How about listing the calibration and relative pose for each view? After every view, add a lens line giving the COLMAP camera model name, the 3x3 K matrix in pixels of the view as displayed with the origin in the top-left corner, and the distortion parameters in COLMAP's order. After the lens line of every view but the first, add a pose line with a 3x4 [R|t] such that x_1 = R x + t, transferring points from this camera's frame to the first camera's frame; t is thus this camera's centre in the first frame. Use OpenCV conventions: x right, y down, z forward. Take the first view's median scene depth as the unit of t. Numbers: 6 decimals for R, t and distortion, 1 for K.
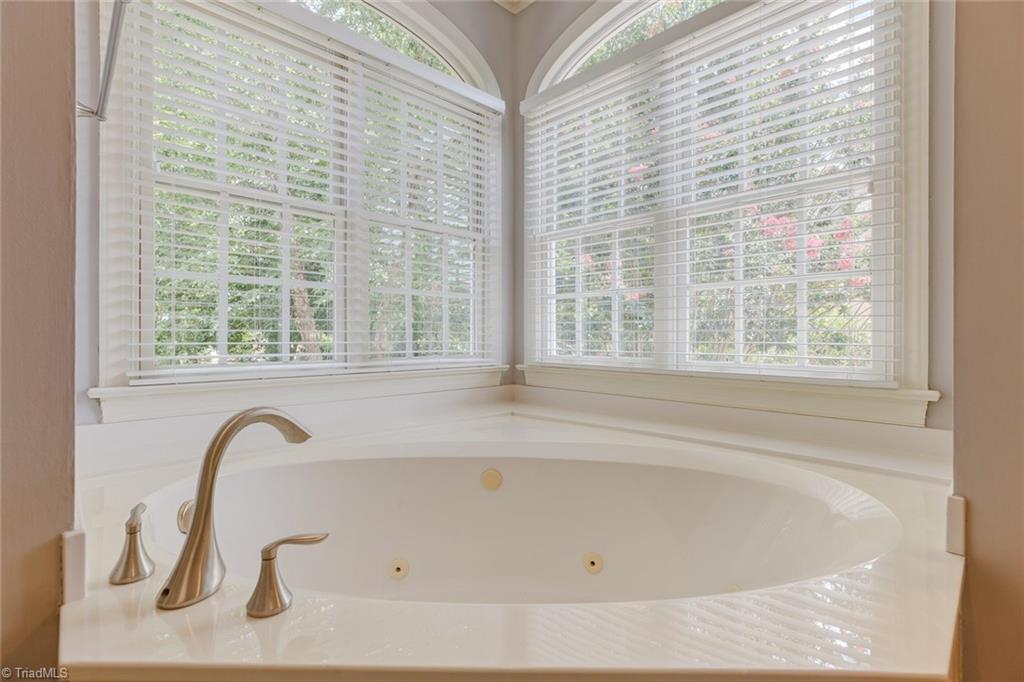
lens RADIAL K [[466.3, 0, 503.7], [0, 466.3, 338.9], [0, 0, 1]] dist [-0.008573, 0.002049]
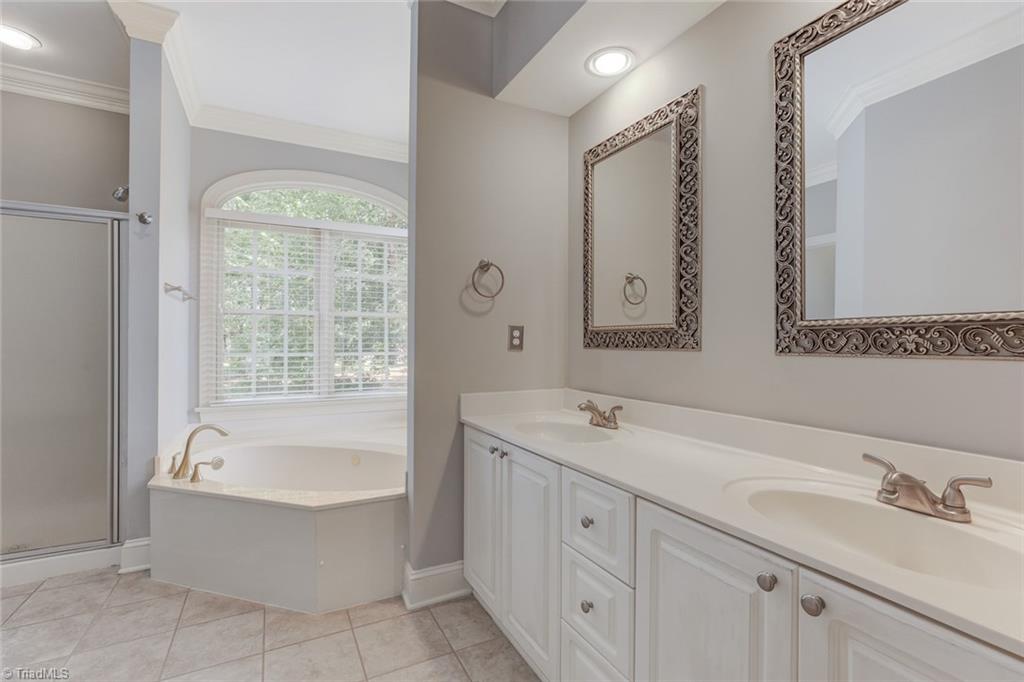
lens RADIAL K [[466.3, 0, 521.1], [0, 466.3, 342.0], [0, 0, 1]] dist [-0.008573, 0.002049]
pose [[0.969024, 0.012709, -0.246641, 2.662412], [-0.013086, 0.999914, 0.000111, -0.516566], [0.246621, 0.003120, 0.969107, -1.798737]]
